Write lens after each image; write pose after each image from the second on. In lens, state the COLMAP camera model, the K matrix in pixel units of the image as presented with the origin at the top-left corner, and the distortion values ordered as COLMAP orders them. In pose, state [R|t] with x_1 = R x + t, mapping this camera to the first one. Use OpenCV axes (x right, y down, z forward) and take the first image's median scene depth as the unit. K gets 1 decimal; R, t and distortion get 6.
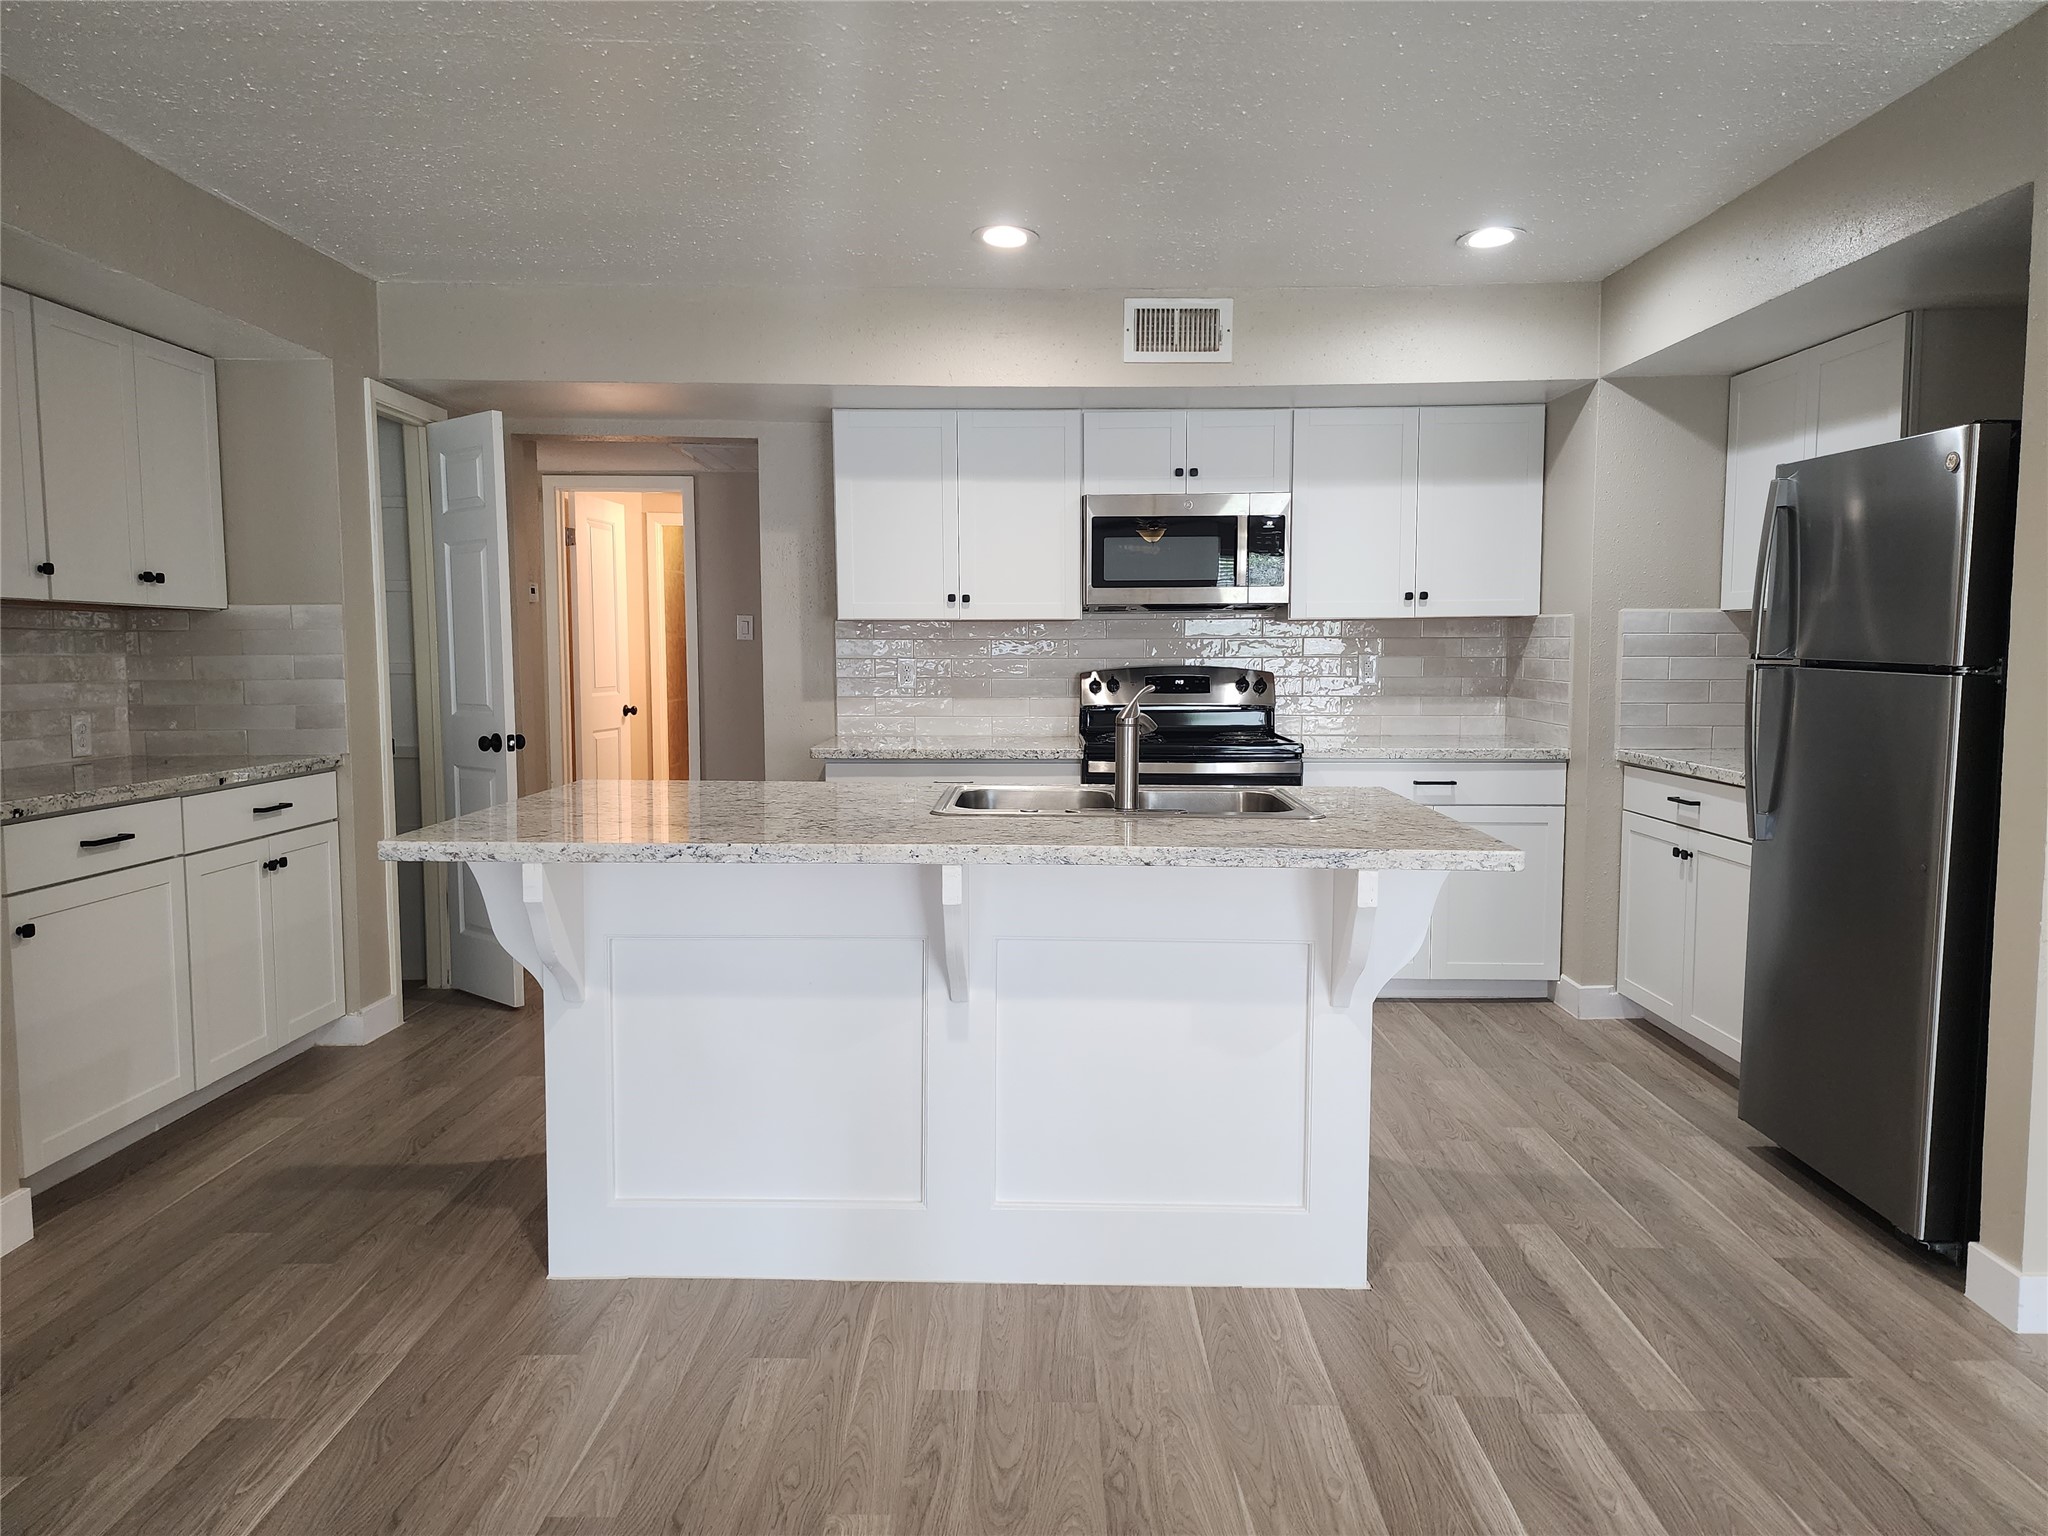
lens RADIAL K [[1354.4, 0, 1017.5], [0, 1354.4, 755.6], [0, 0, 1]] dist [0.075070, -0.053945]
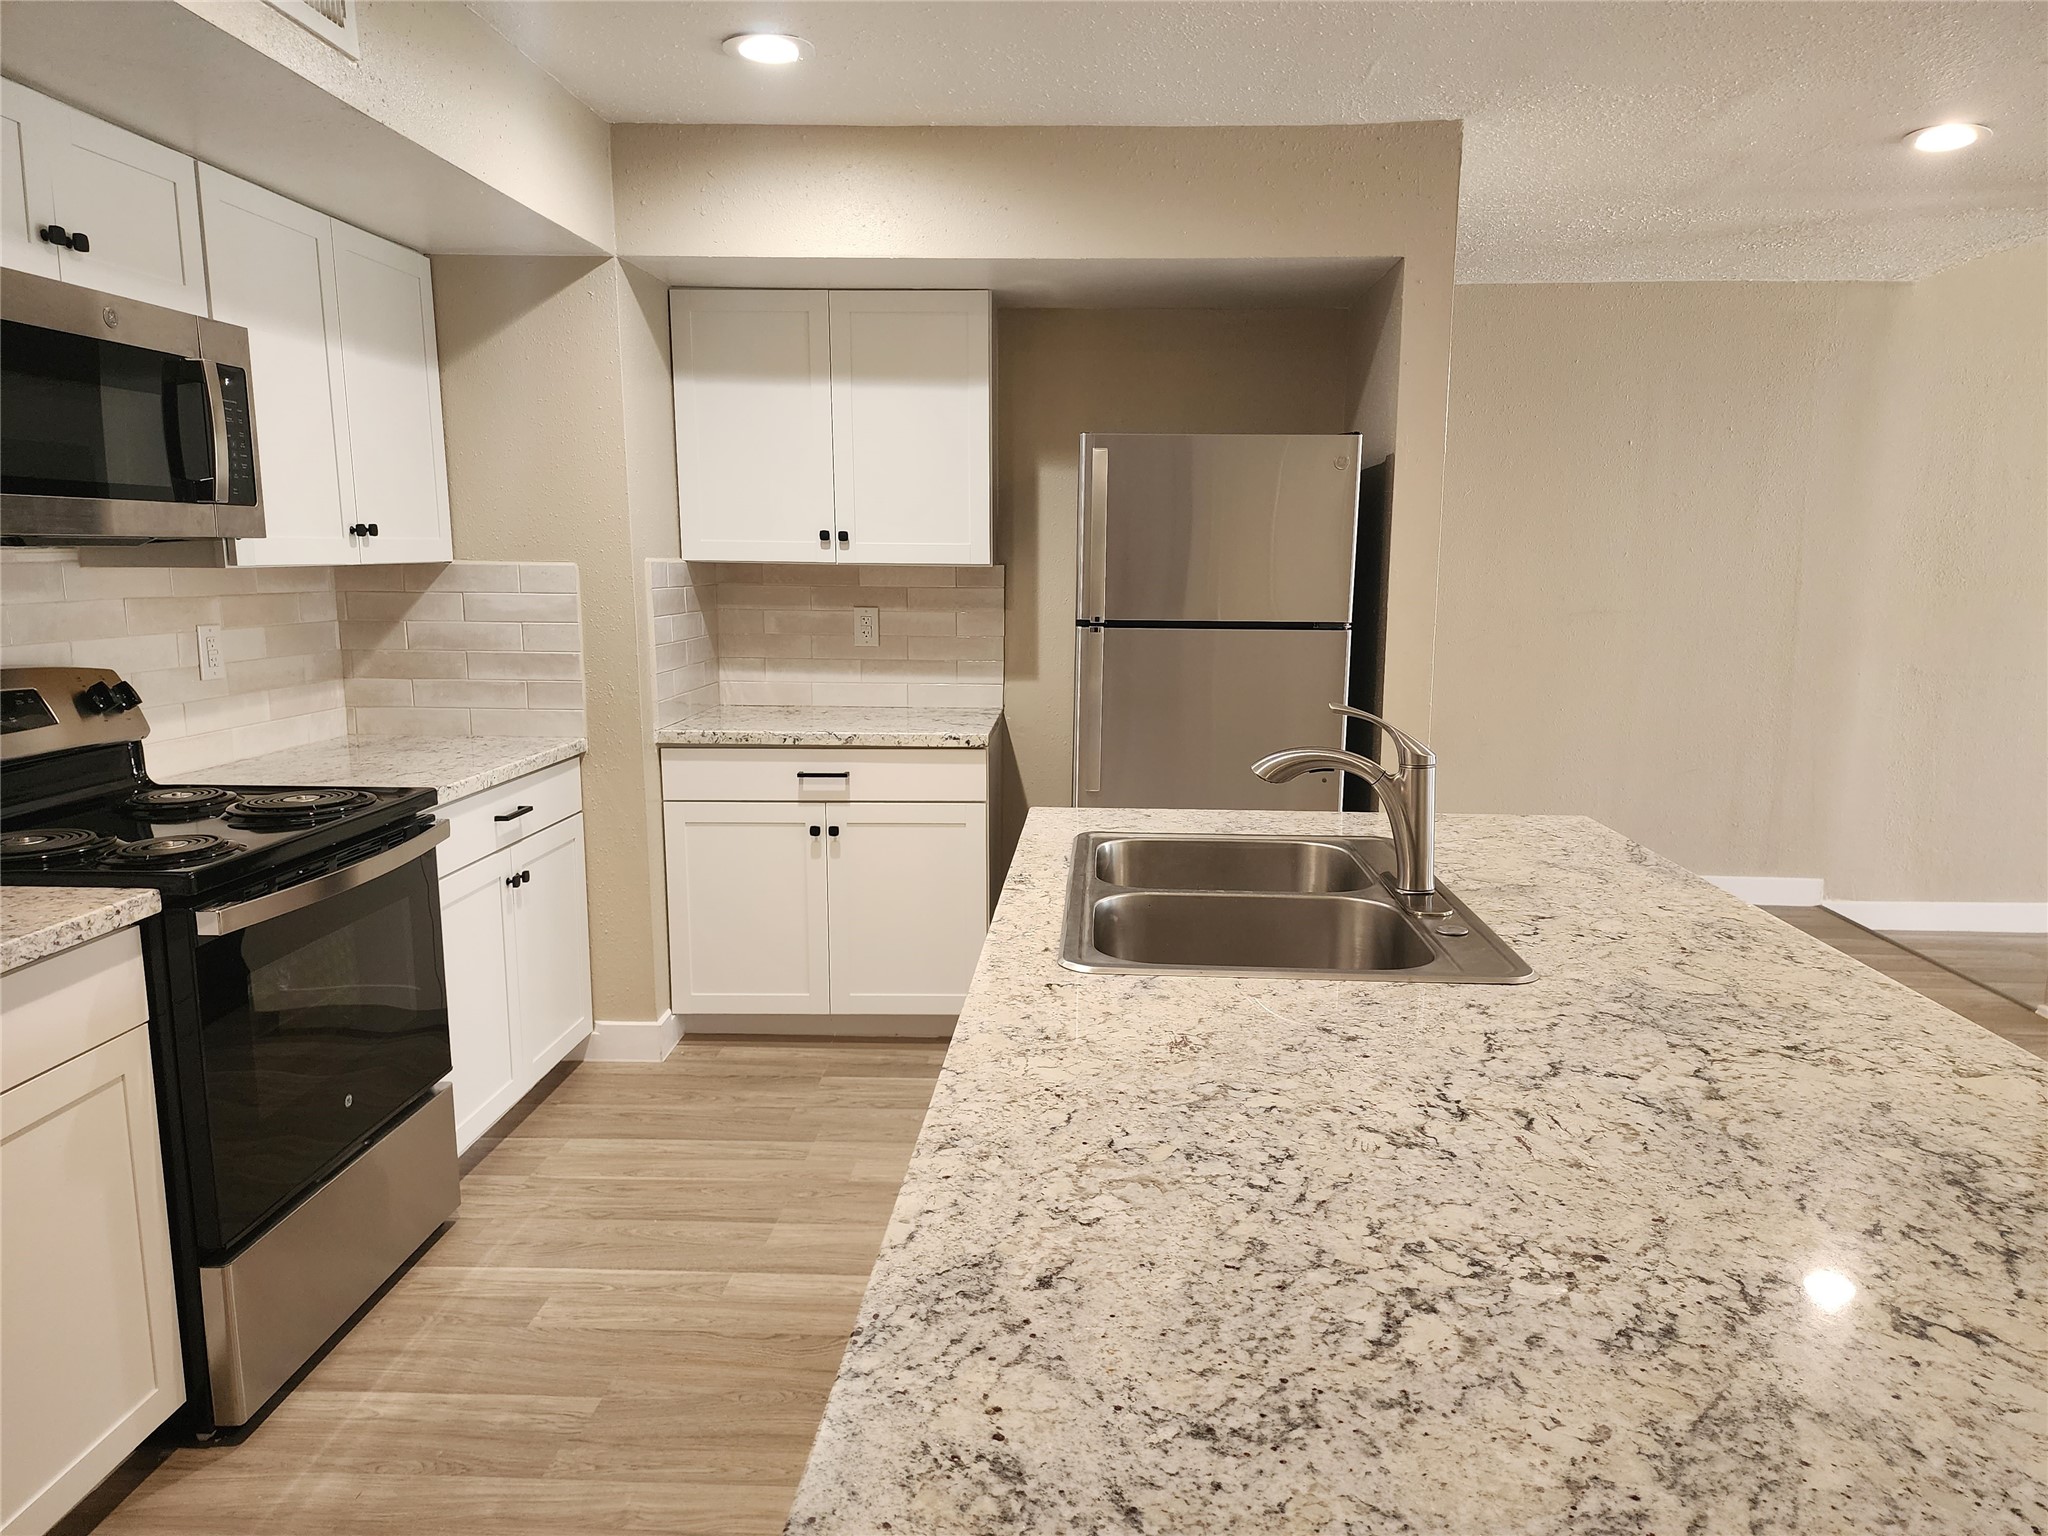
lens RADIAL K [[1352.0, 0, 1024.0], [0, 1352.0, 768.0], [0, 0, 1]] dist [0.075989, -0.055058]
pose [[0.028273, -0.151027, 0.988125, -0.550673], [0.082544, 0.985497, 0.148264, -0.126581], [-0.996186, 0.077372, 0.040330, 1.109925]]
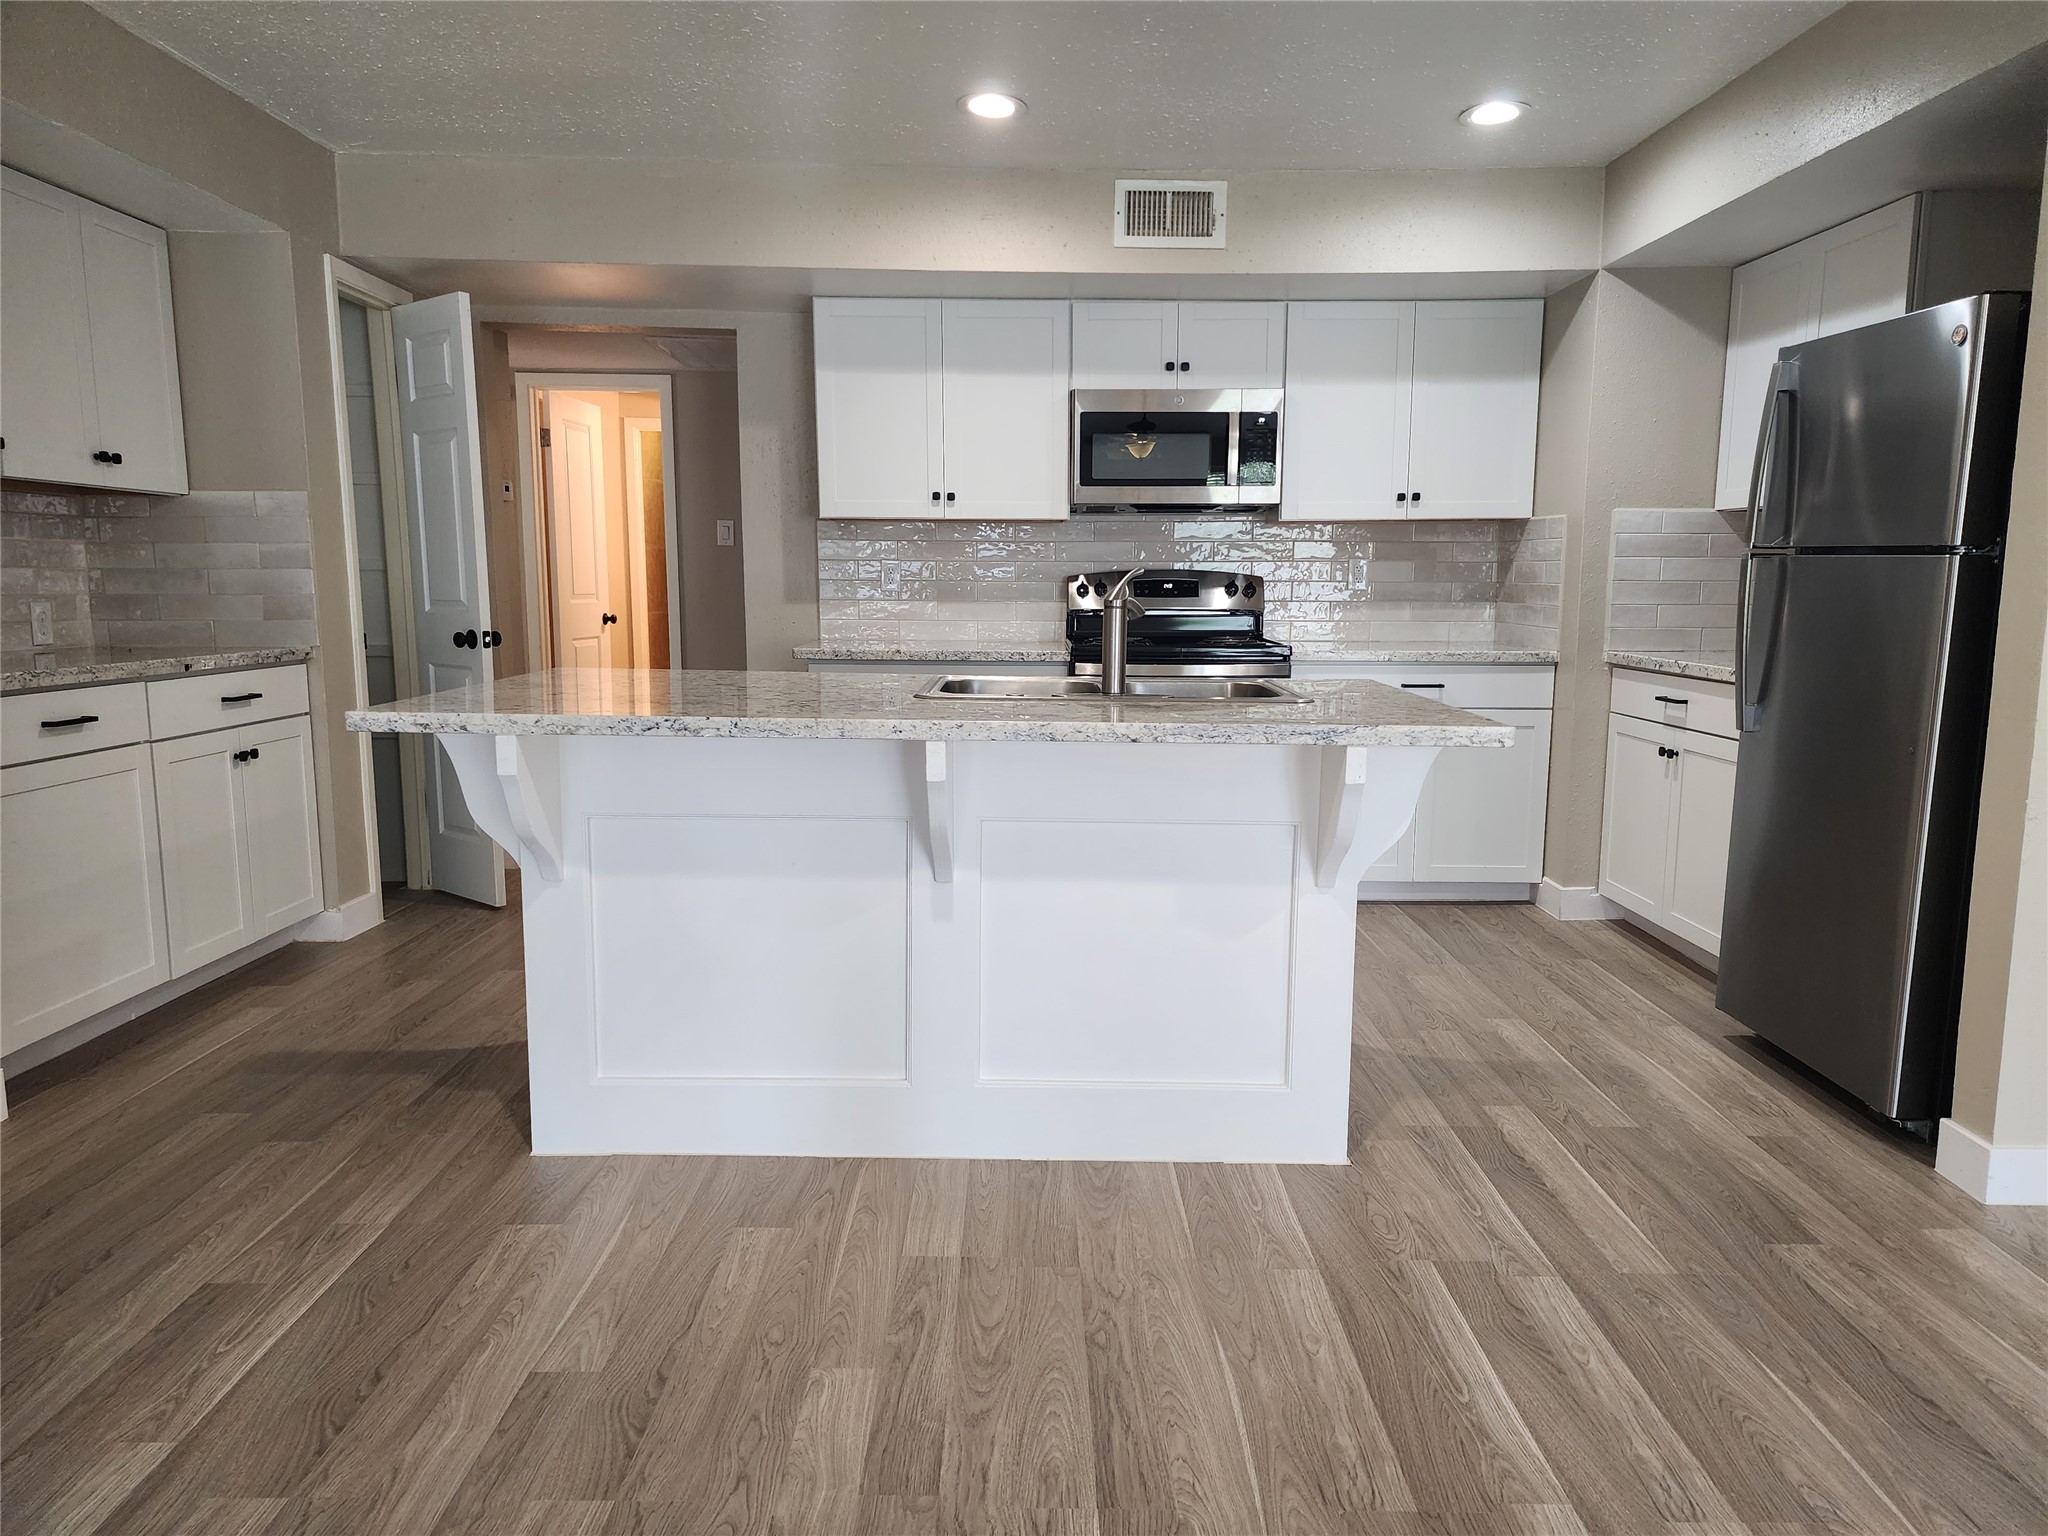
lens RADIAL K [[1352.0, 0, 1024.0], [0, 1352.0, 768.0], [0, 0, 1]] dist [0.075989, -0.055058]
pose [[0.999886, 0.002875, 0.014790, 0.000955], [-0.003718, 0.998349, 0.057321, 0.037782], [-0.014601, -0.057369, 0.998246, 0.015887]]
